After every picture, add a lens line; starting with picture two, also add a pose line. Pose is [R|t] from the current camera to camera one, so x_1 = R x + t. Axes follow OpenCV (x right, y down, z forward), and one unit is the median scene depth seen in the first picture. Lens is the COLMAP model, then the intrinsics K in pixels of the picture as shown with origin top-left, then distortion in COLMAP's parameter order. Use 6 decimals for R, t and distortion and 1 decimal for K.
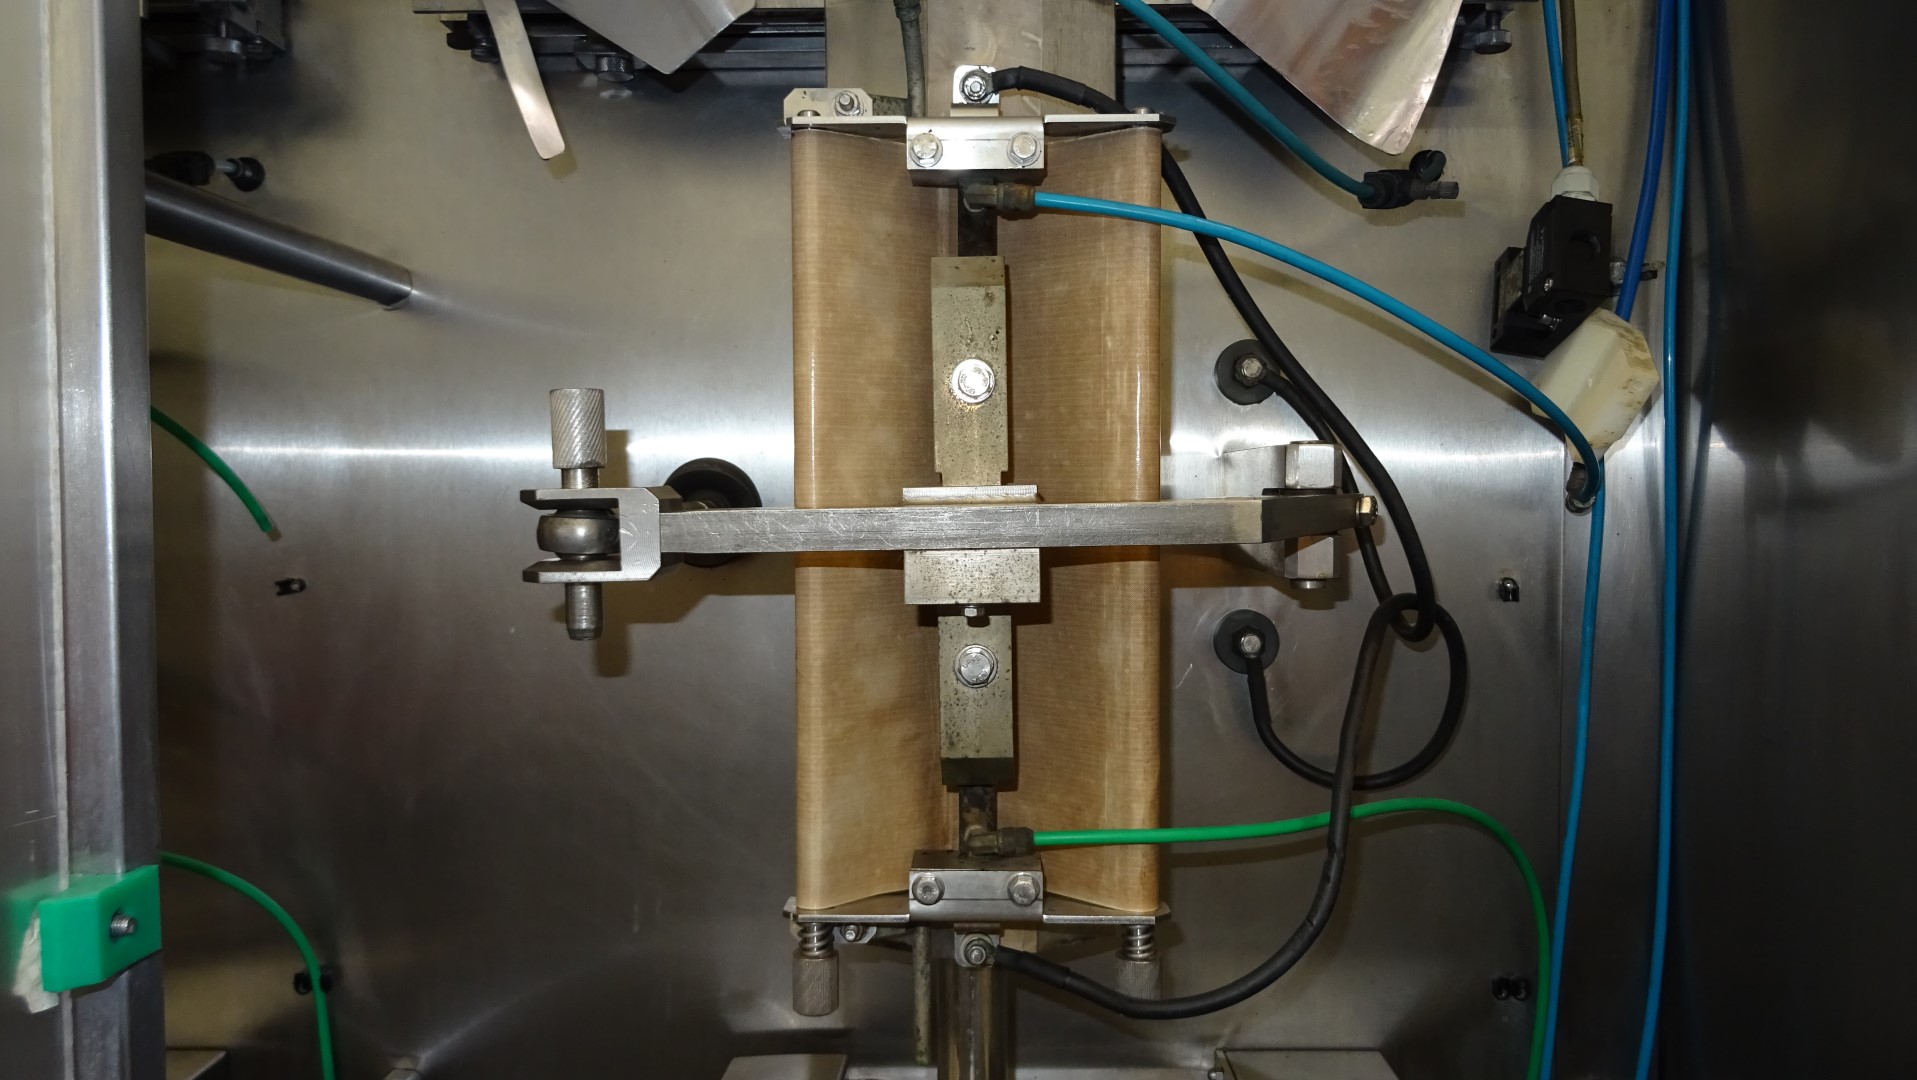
lens RADIAL K [[1356.2, 0, 951.1], [0, 1356.2, 545.6], [0, 0, 1]] dist [-0.003914, 0.003354]
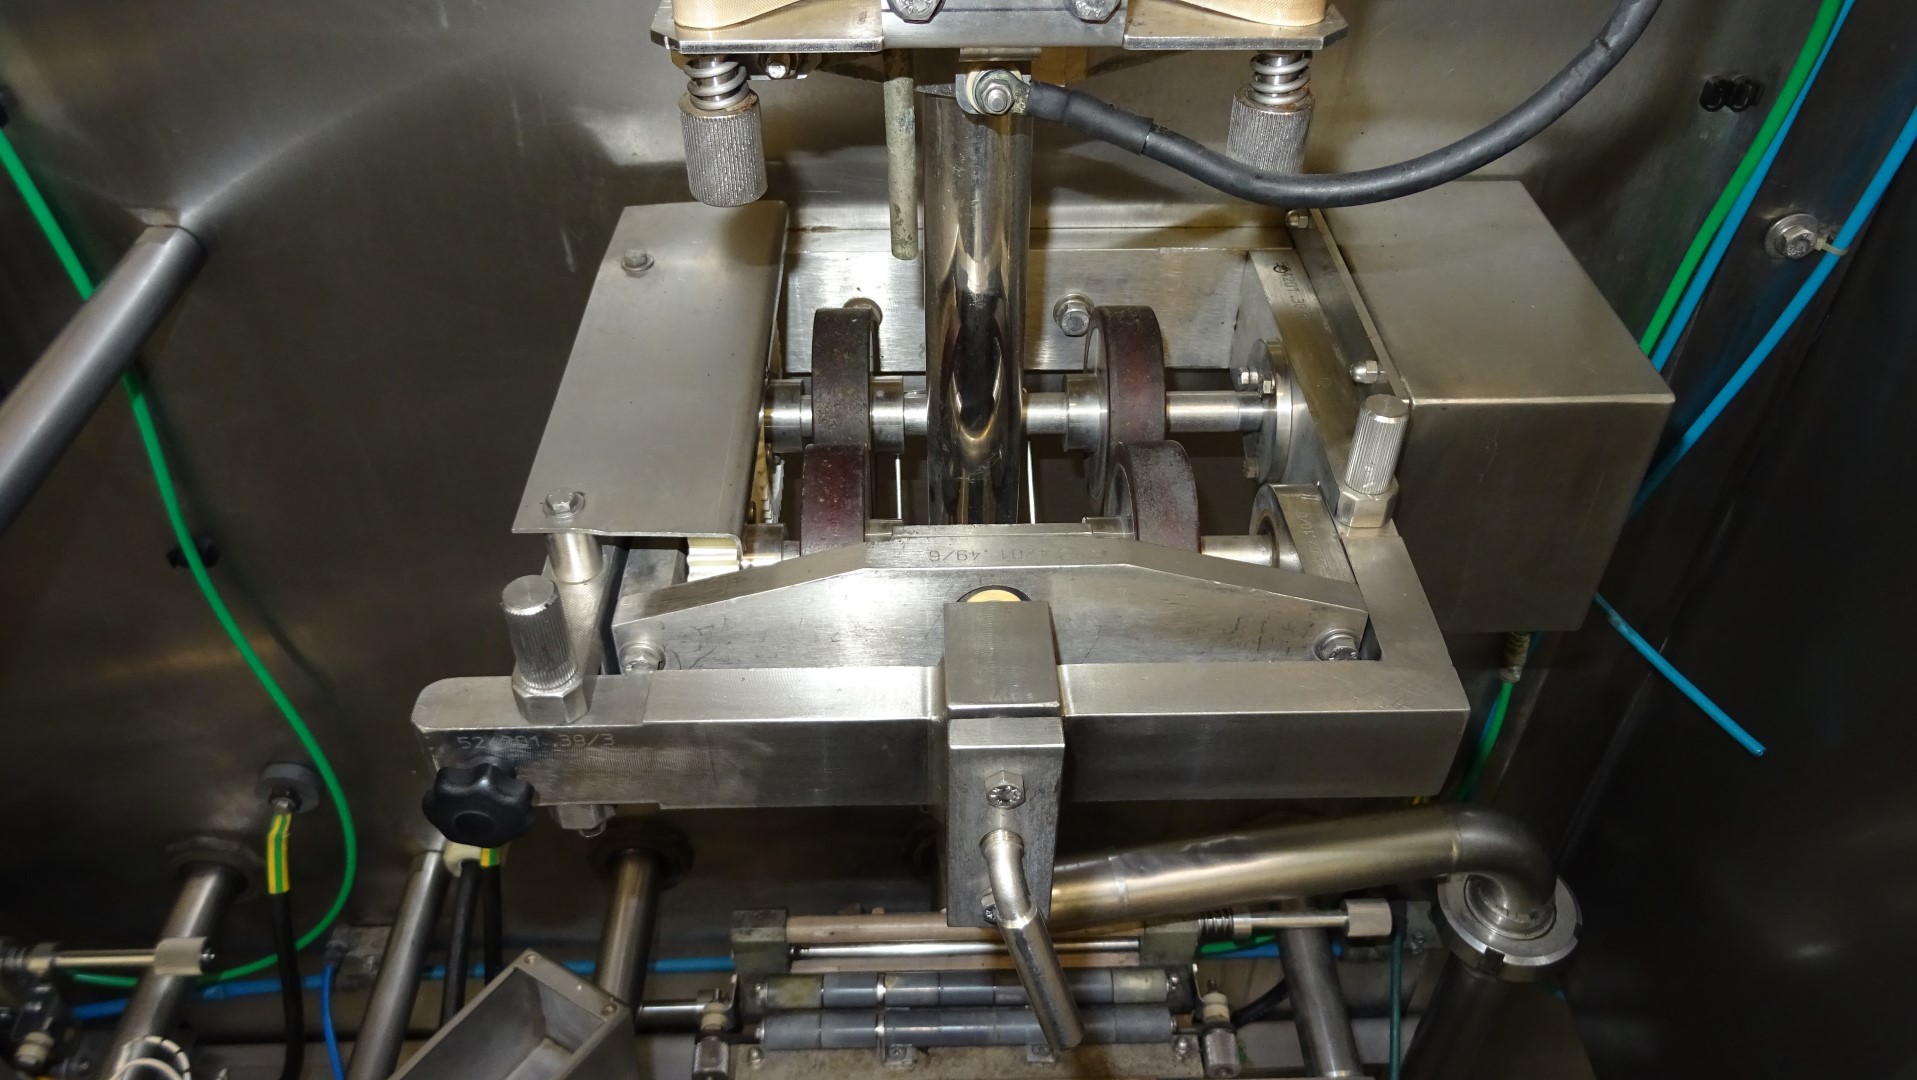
lens RADIAL K [[1356.2, 0, 960.0], [0, 1356.2, 534.2], [0, 0, 1]] dist [-0.003914, 0.003354]
pose [[0.999020, -0.022880, 0.037901, -0.024822], [-0.006545, 0.770368, 0.637566, 0.076990], [-0.043786, -0.637189, 0.769463, 0.449870]]
